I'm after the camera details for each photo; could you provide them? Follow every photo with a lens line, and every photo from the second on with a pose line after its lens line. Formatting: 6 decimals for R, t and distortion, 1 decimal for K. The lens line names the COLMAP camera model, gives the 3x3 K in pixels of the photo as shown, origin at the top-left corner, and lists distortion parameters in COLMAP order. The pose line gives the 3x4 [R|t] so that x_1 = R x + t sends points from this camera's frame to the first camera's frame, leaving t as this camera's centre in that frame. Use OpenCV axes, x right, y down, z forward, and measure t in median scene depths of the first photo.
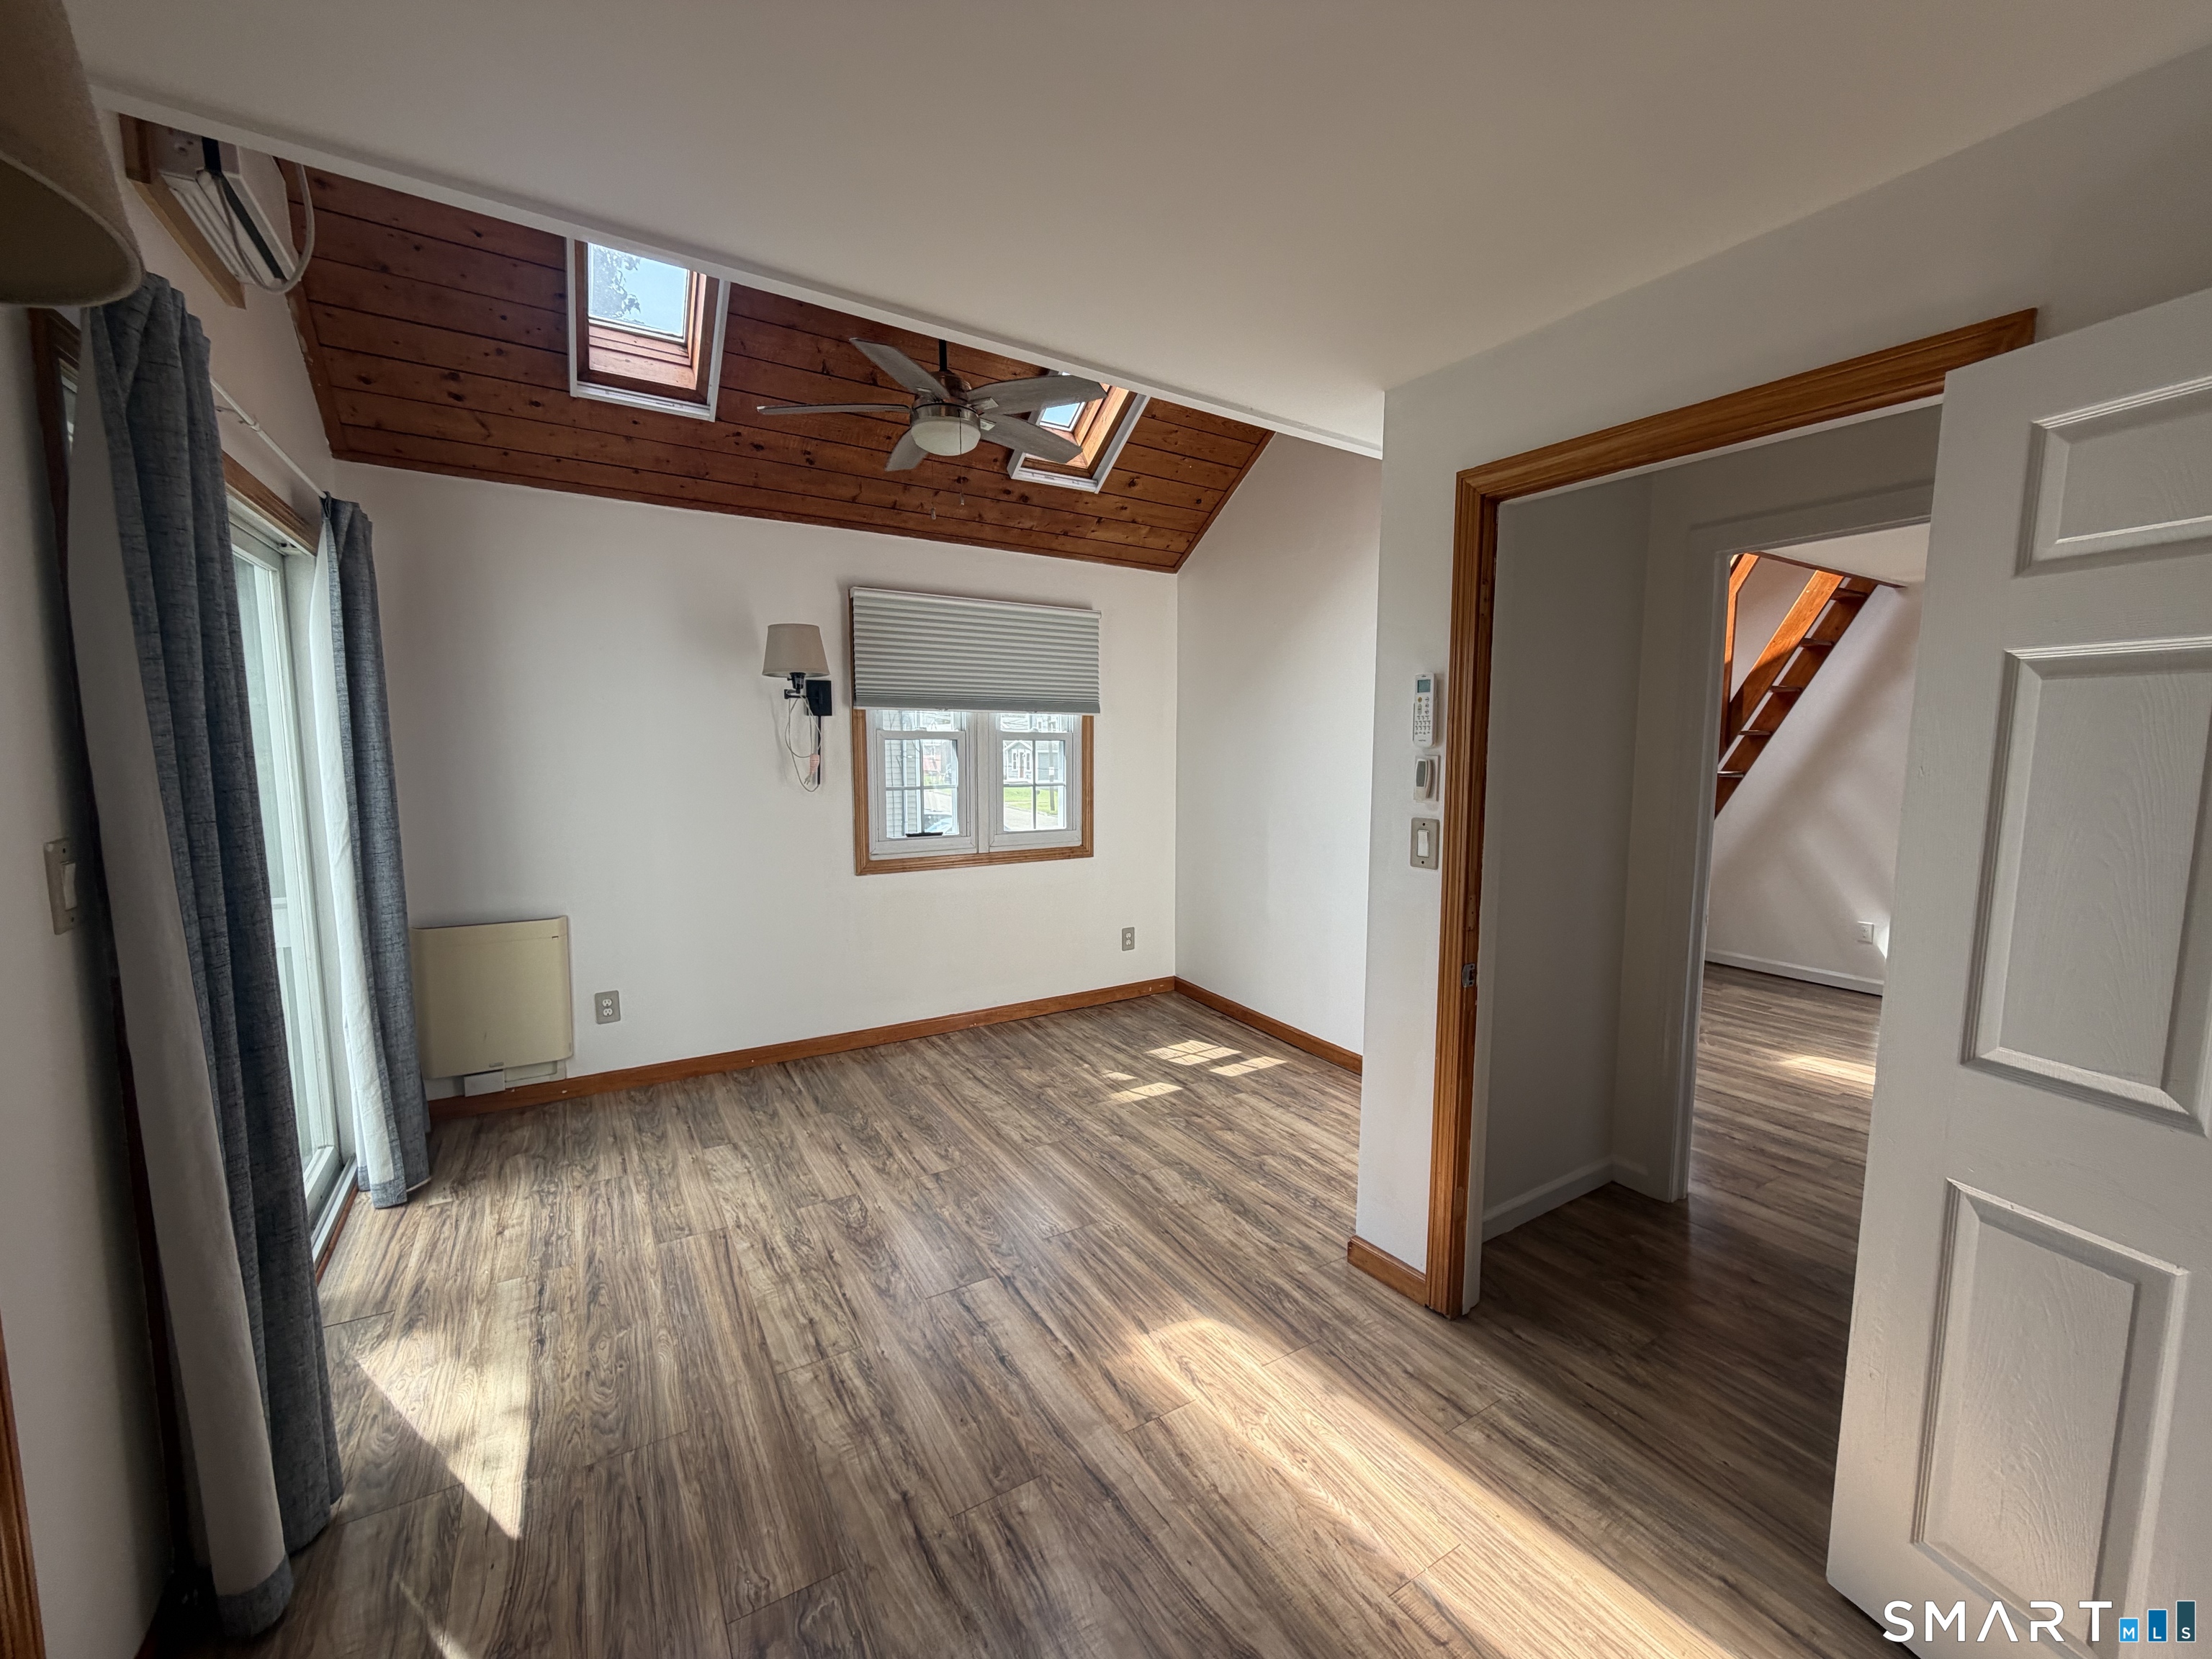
lens RADIAL K [[882.3, 0, 1113.8], [0, 882.3, 830.1], [0, 0, 1]] dist [0.001227, -0.000161]
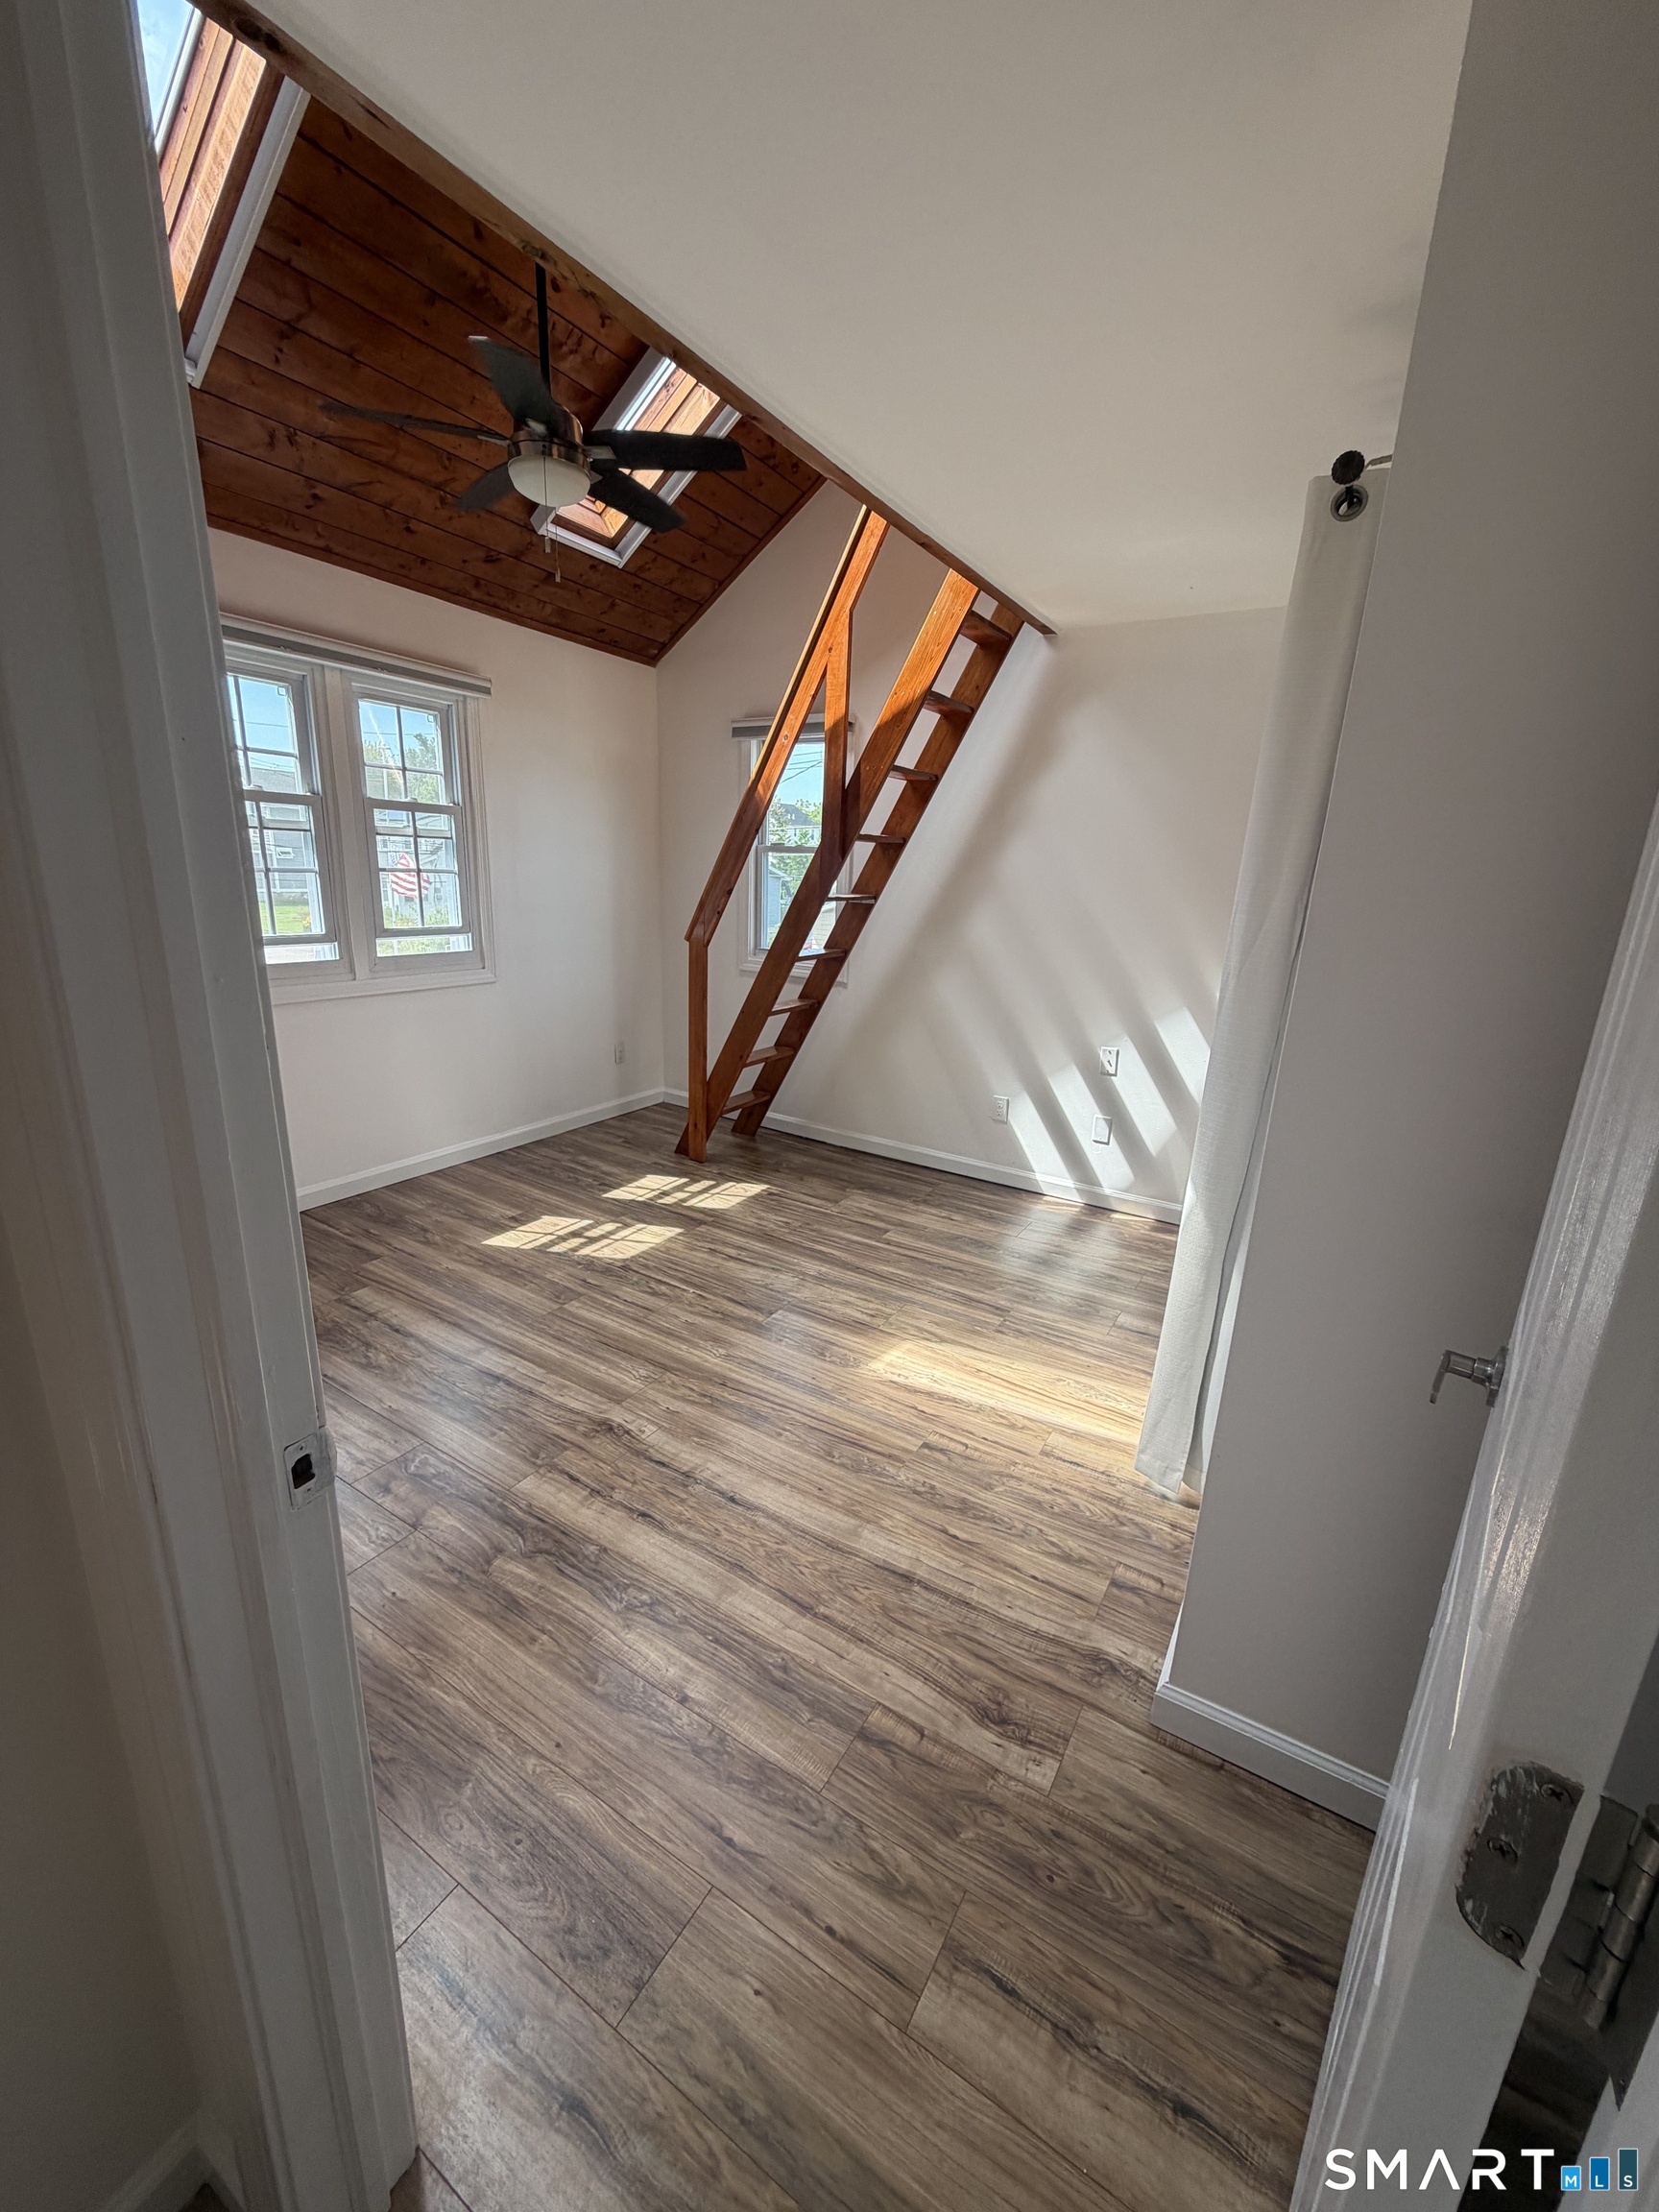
lens RADIAL K [[882.3, 0, 831.6], [0, 882.3, 1100.3], [0, 0, 1]] dist [0.001227, -0.000161]
pose [[0.893903, -0.084201, 0.440281, 0.409992], [0.005905, 0.984327, 0.176256, -0.033275], [-0.448221, -0.154956, 0.880390, 0.416427]]
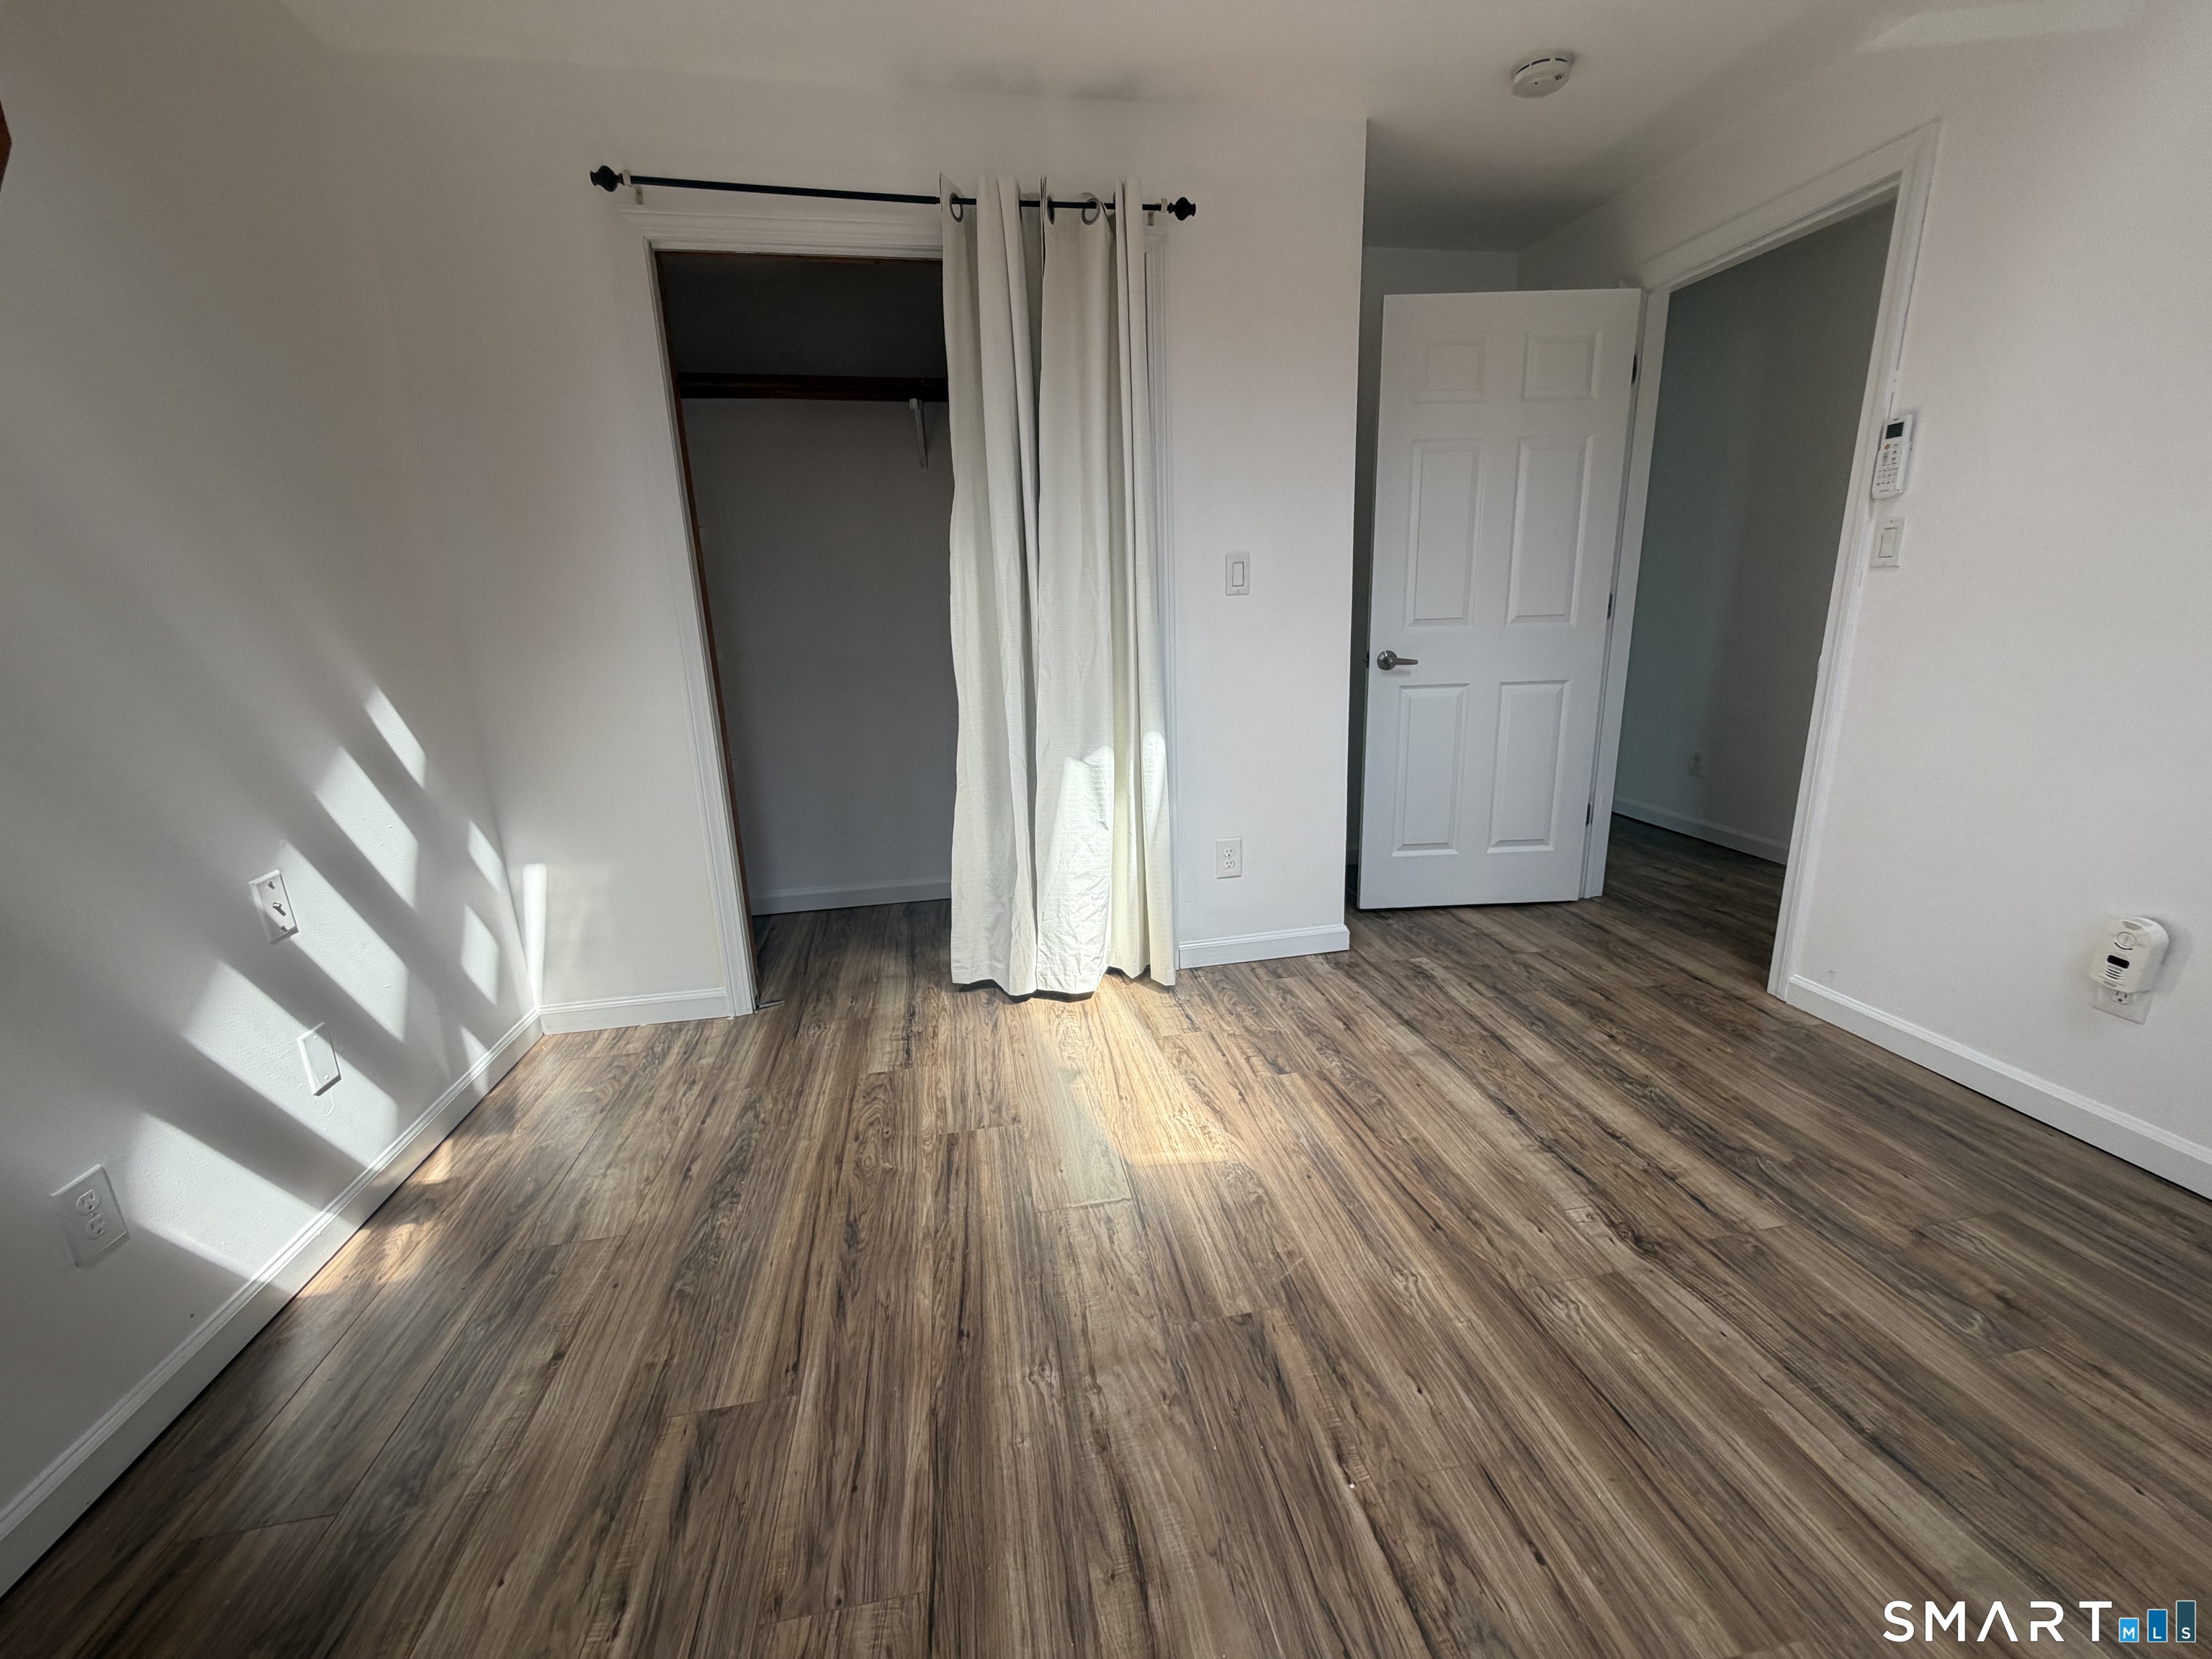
lens RADIAL K [[882.3, 0, 1109.9], [0, 882.3, 830.4], [0, 0, 1]] dist [0.001227, -0.000161]
pose [[-0.928690, -0.063303, 0.365414, 0.571485], [0.065899, 0.941475, 0.330579, -0.043190], [-0.364955, 0.331085, -0.870167, 1.175296]]
